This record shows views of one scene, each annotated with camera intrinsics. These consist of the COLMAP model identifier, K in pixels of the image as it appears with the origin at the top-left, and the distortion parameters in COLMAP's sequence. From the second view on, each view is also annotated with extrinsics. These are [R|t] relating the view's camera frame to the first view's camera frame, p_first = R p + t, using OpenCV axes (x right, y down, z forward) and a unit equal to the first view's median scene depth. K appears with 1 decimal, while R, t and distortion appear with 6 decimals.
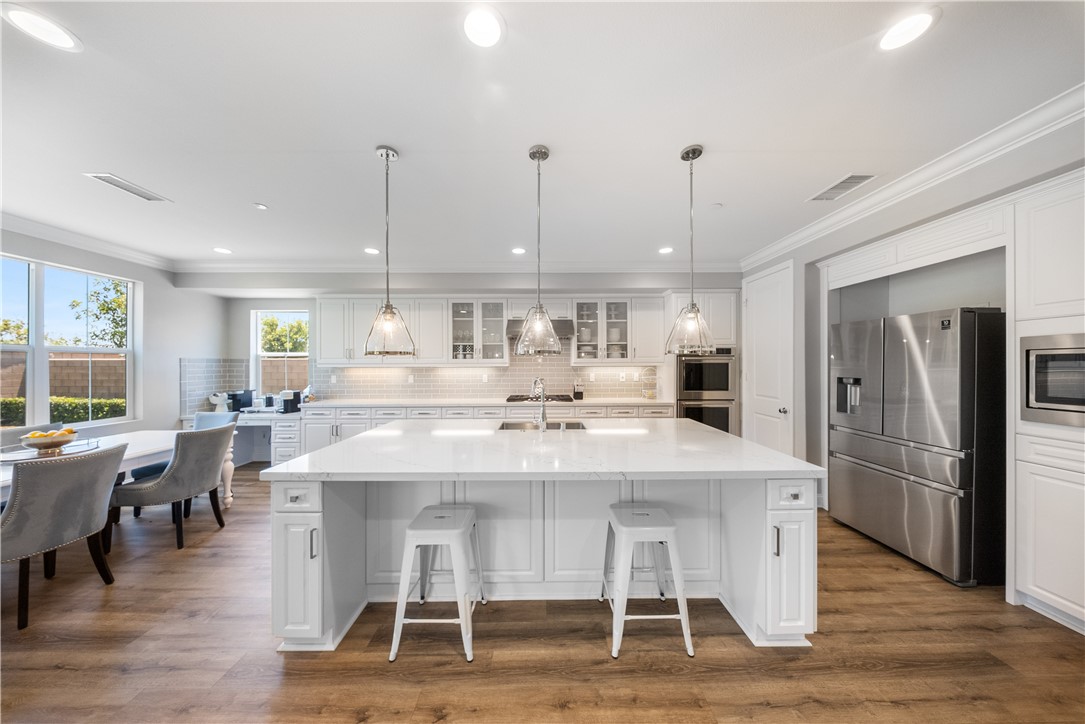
lens RADIAL K [[322.6, 0, 547.6], [0, 322.6, 367.1], [0, 0, 1]] dist [-0.002313, -0.000152]
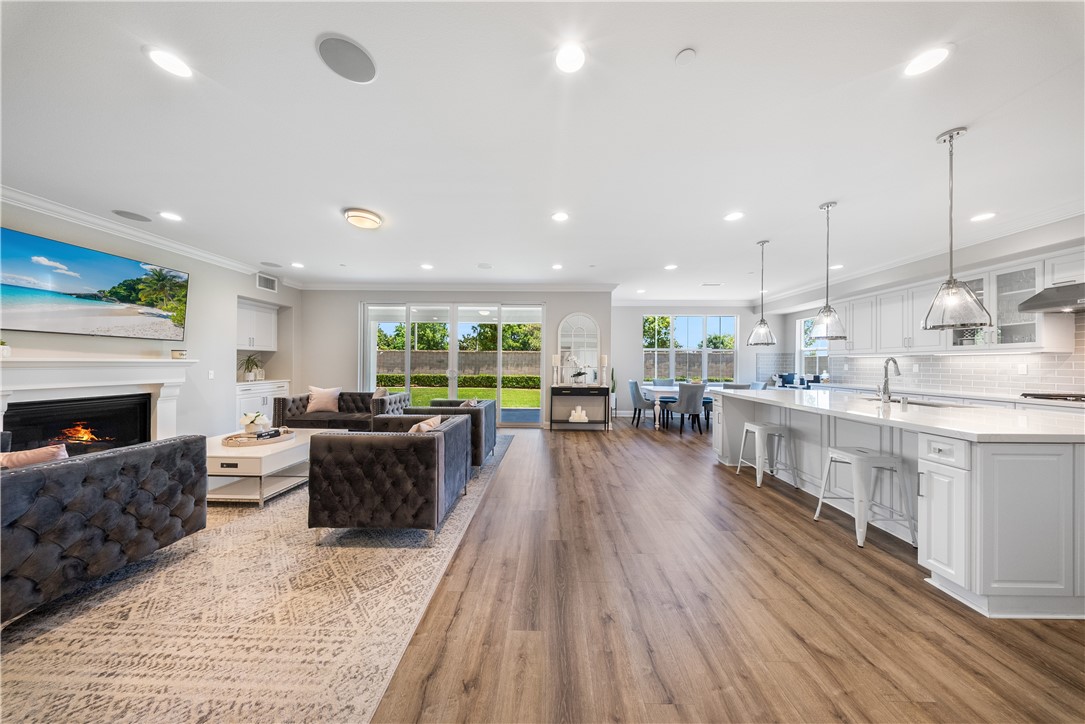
lens RADIAL K [[322.6, 0, 545.2], [0, 322.6, 362.1], [0, 0, 1]] dist [-0.002313, -0.000152]
pose [[-0.032667, -0.002186, -0.999464, 0.655031], [-0.012117, 0.999925, -0.001791, 0.036905], [0.999393, 0.012052, -0.032691, -0.117153]]
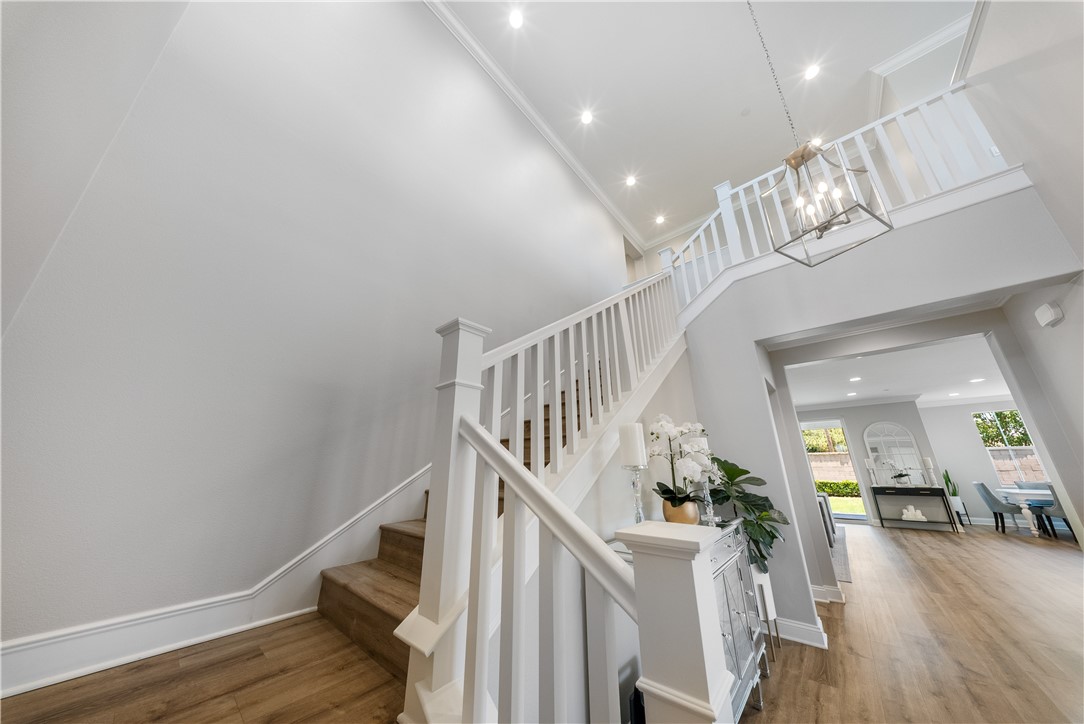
lens RADIAL K [[322.3, 0, 553.7], [0, 322.3, 361.1], [0, 0, 1]] dist [-0.002313, -0.000152]
pose [[-0.653379, -0.227631, -0.721997, 1.254652], [0.006124, 0.952102, -0.305721, 0.027746], [0.757007, -0.204173, -0.620689, -0.174741]]
